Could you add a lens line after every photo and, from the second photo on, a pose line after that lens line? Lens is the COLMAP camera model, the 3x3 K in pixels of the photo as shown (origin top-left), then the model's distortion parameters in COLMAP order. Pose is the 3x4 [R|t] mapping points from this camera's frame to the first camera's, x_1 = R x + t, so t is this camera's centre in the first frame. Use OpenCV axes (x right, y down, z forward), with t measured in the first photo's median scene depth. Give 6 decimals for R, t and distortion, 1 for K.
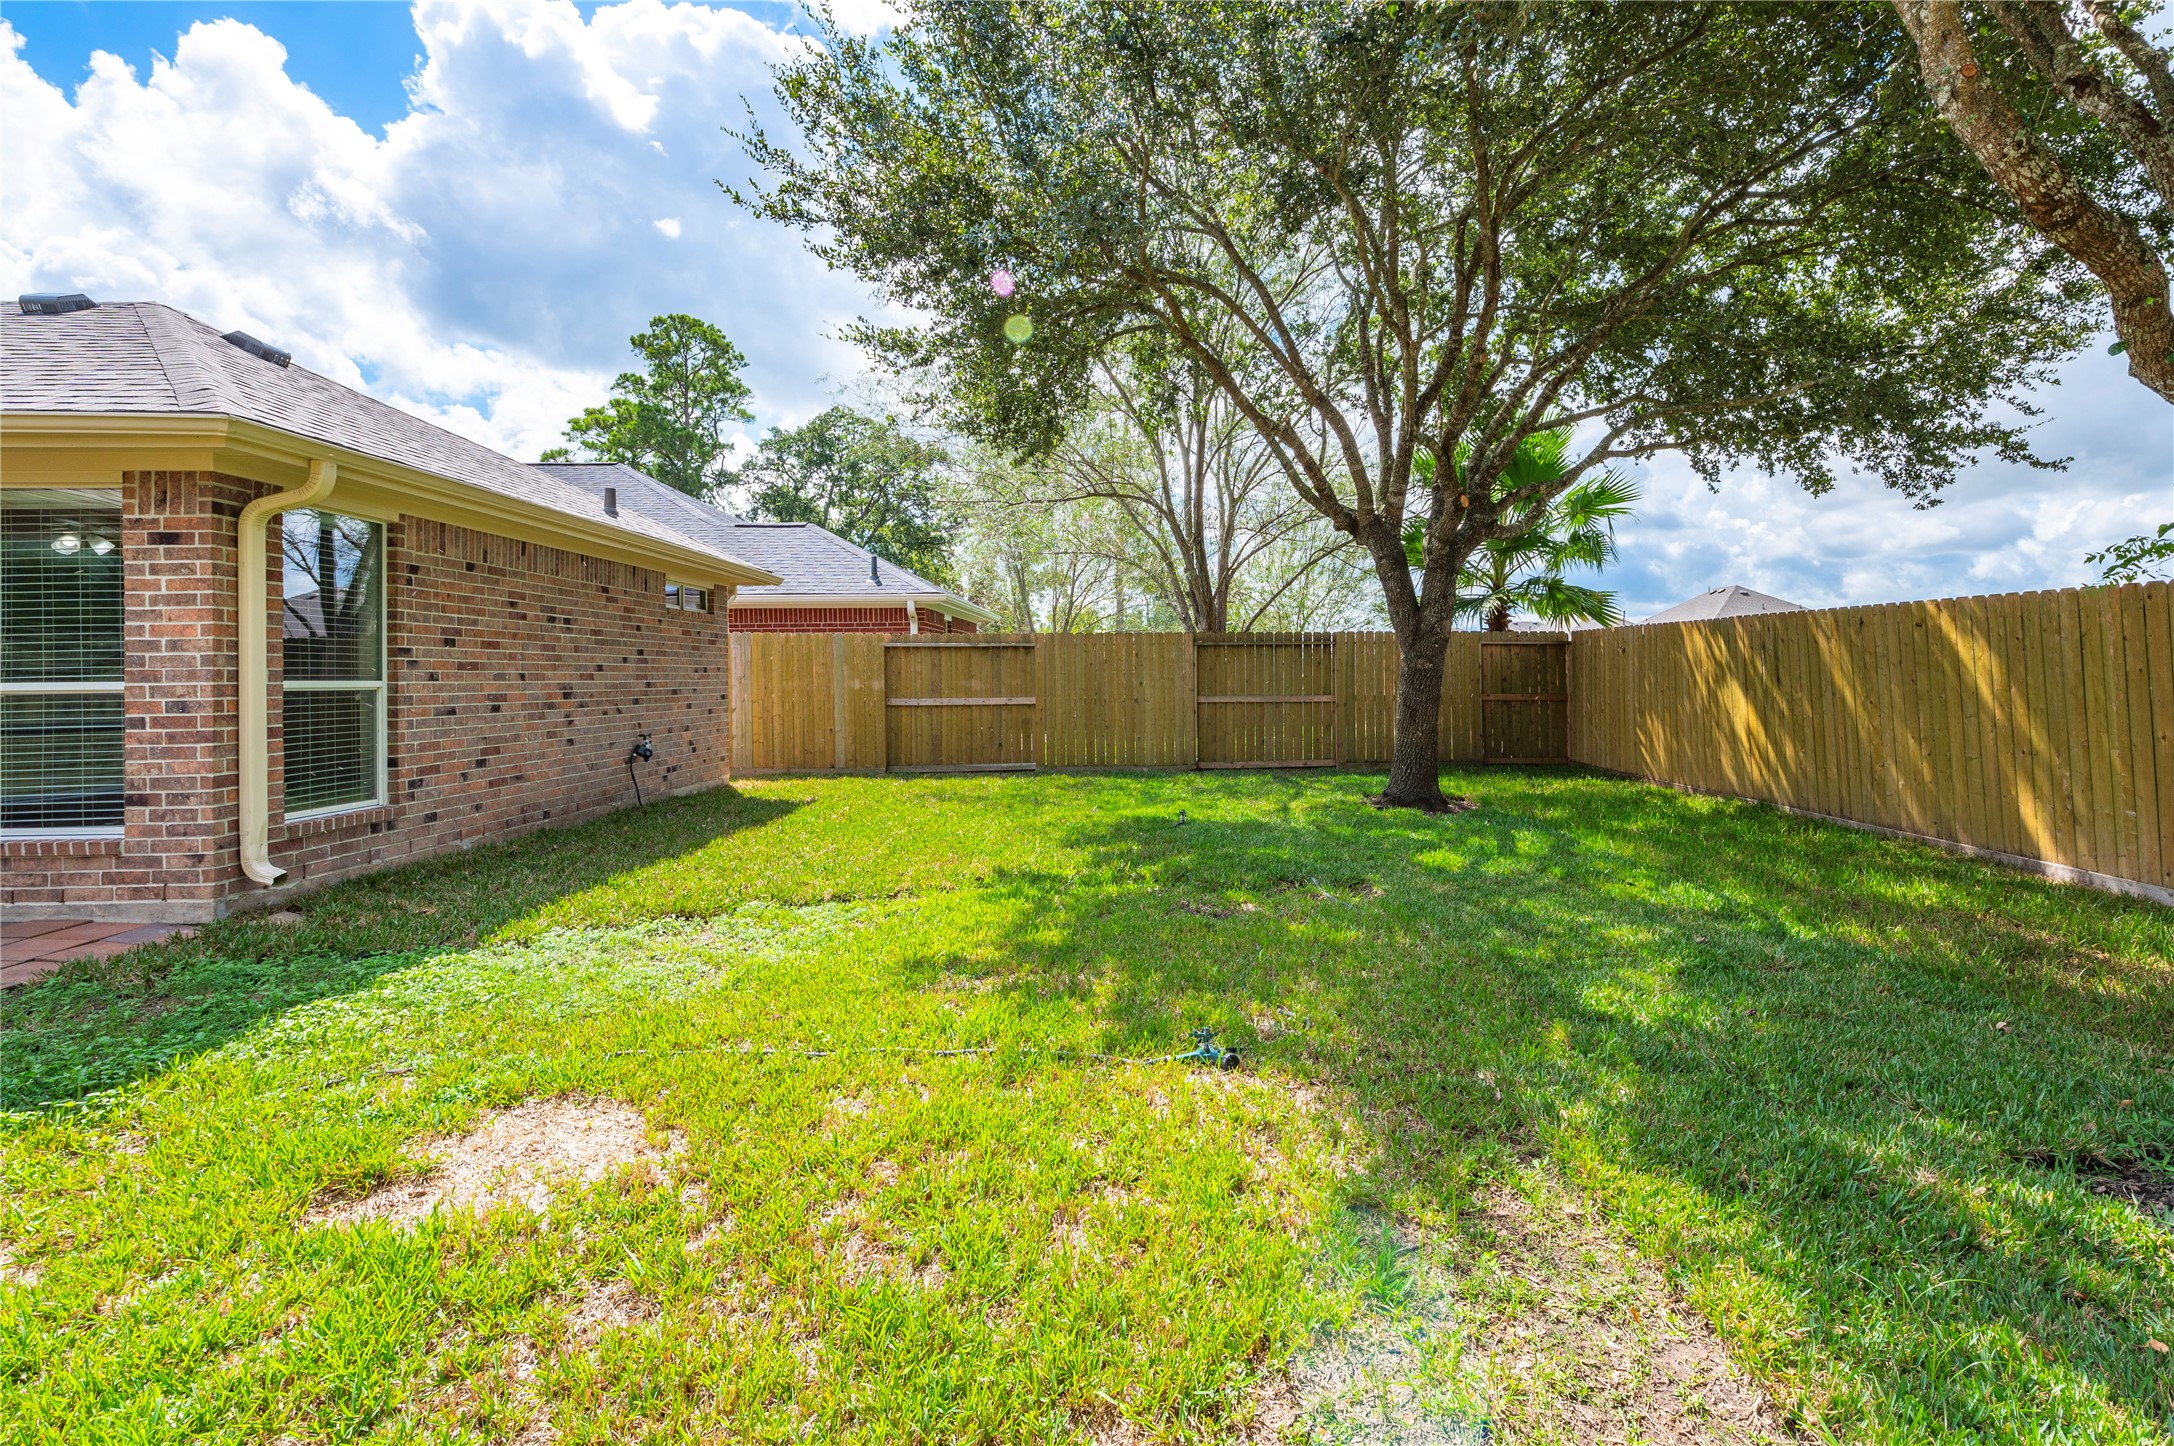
lens RADIAL K [[1035.1, 0, 1187.0], [0, 1035.1, 674.5], [0, 0, 1]] dist [-0.007691, -0.001182]
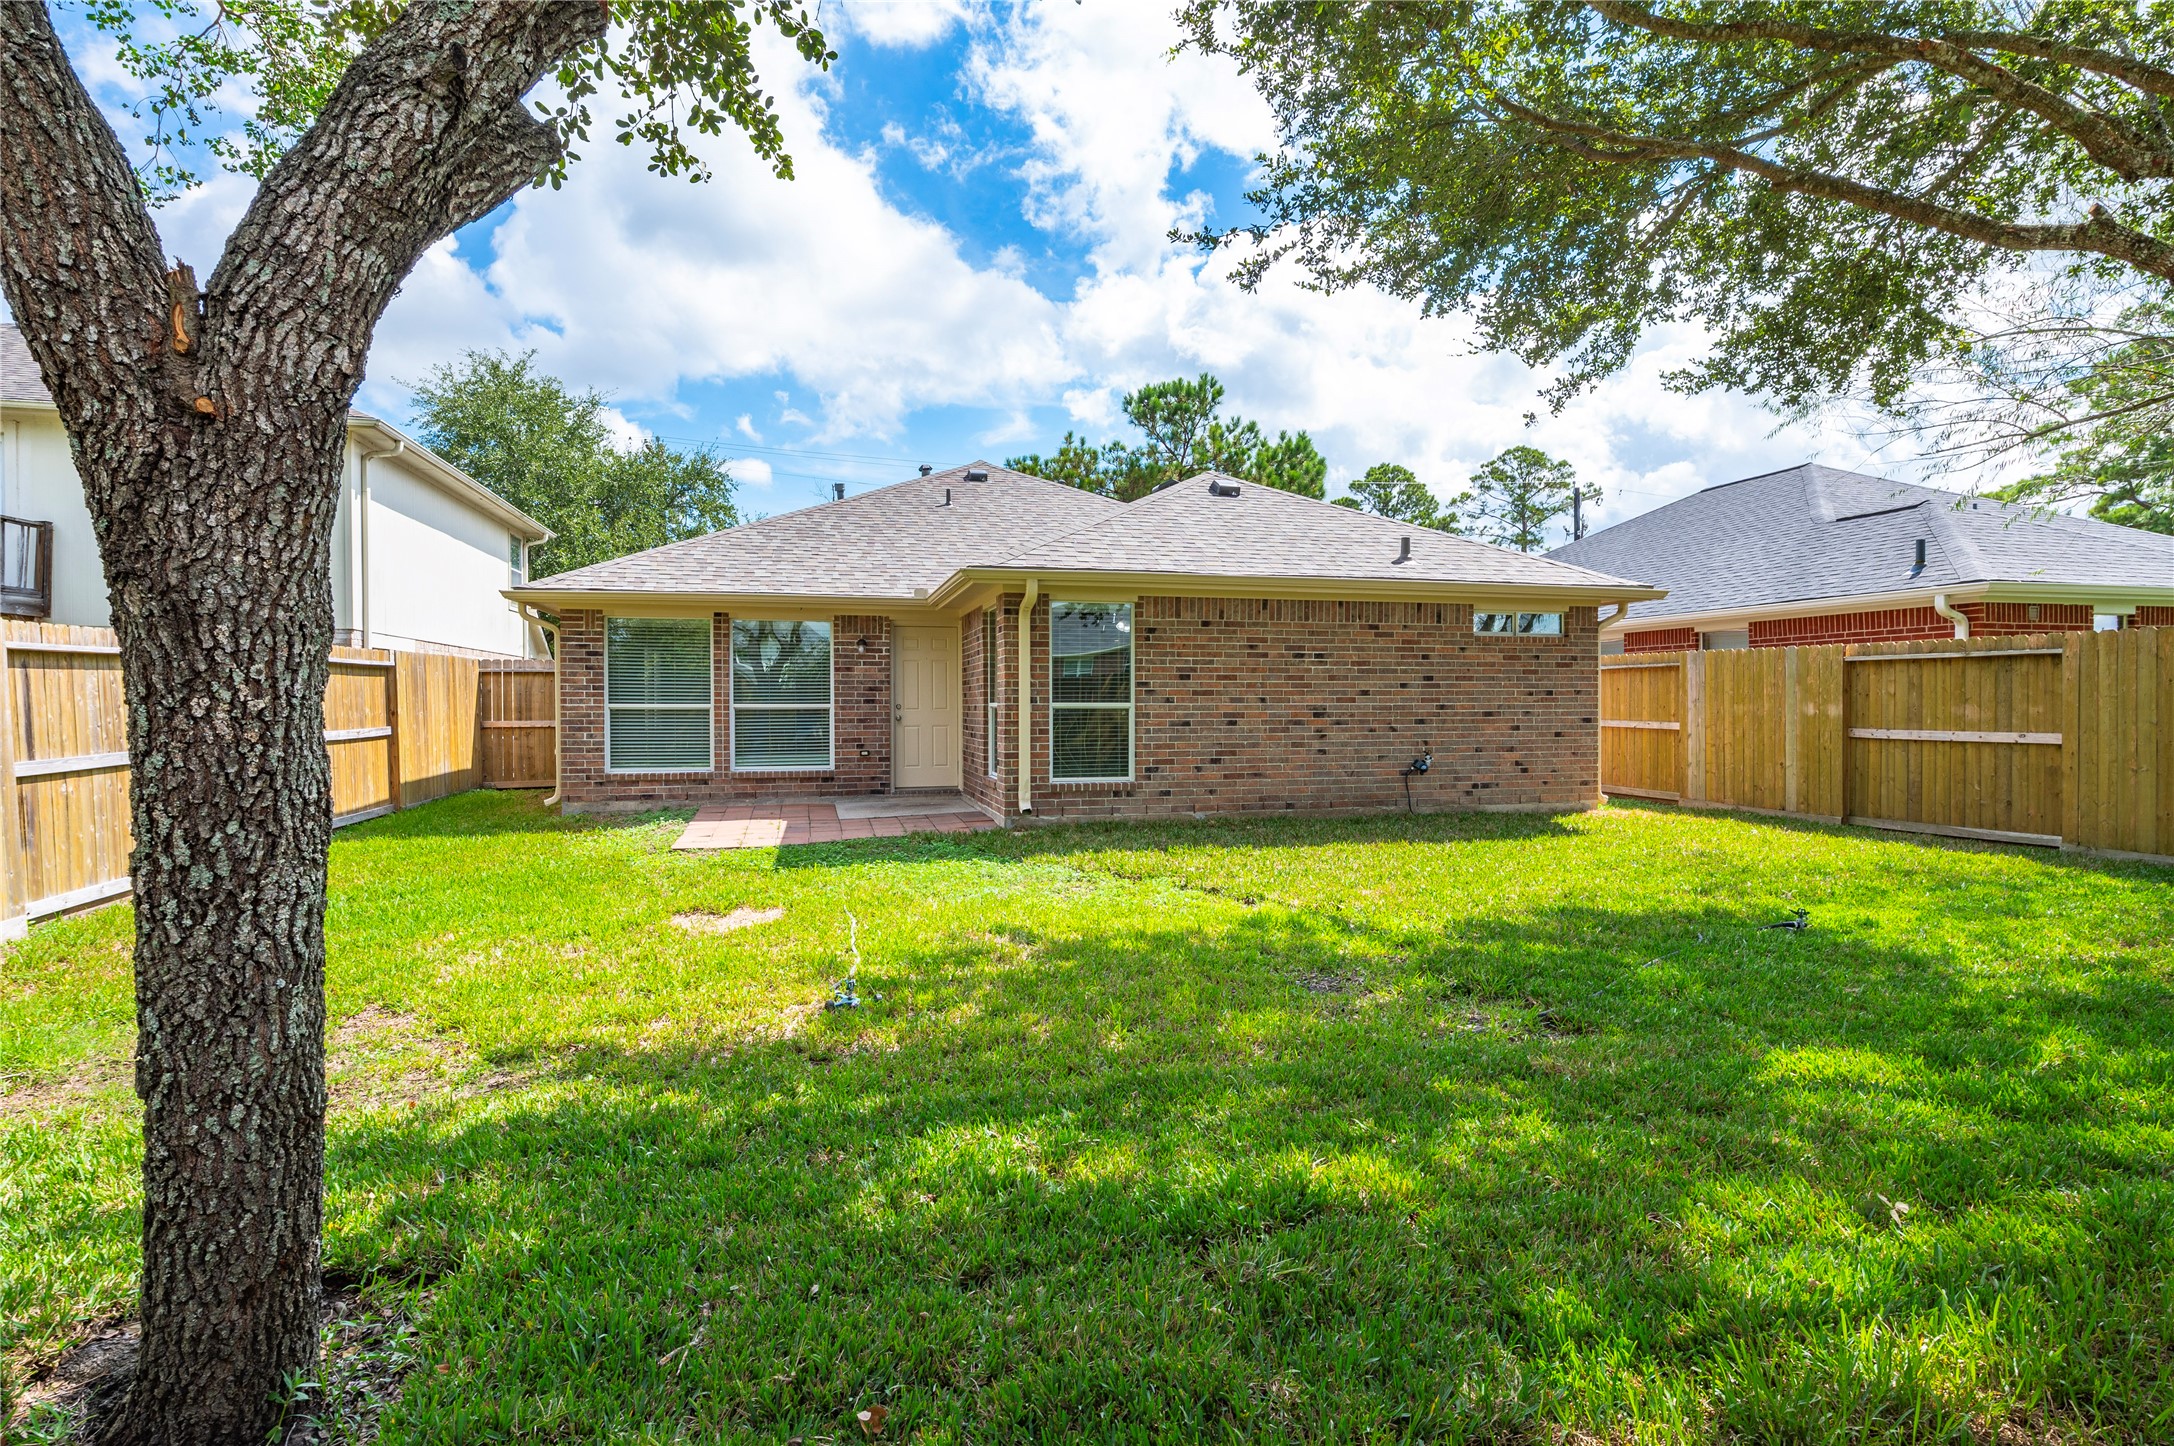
lens RADIAL K [[1095.9, 0, 1097.5], [0, 1095.9, 716.0], [0, 0, 1]] dist [-0.005029, -0.001249]
pose [[0.188830, 0.019456, -0.981817, 0.822931], [0.002114, 0.999793, 0.020218, -0.007350], [0.982007, -0.005893, 0.188750, 0.595807]]
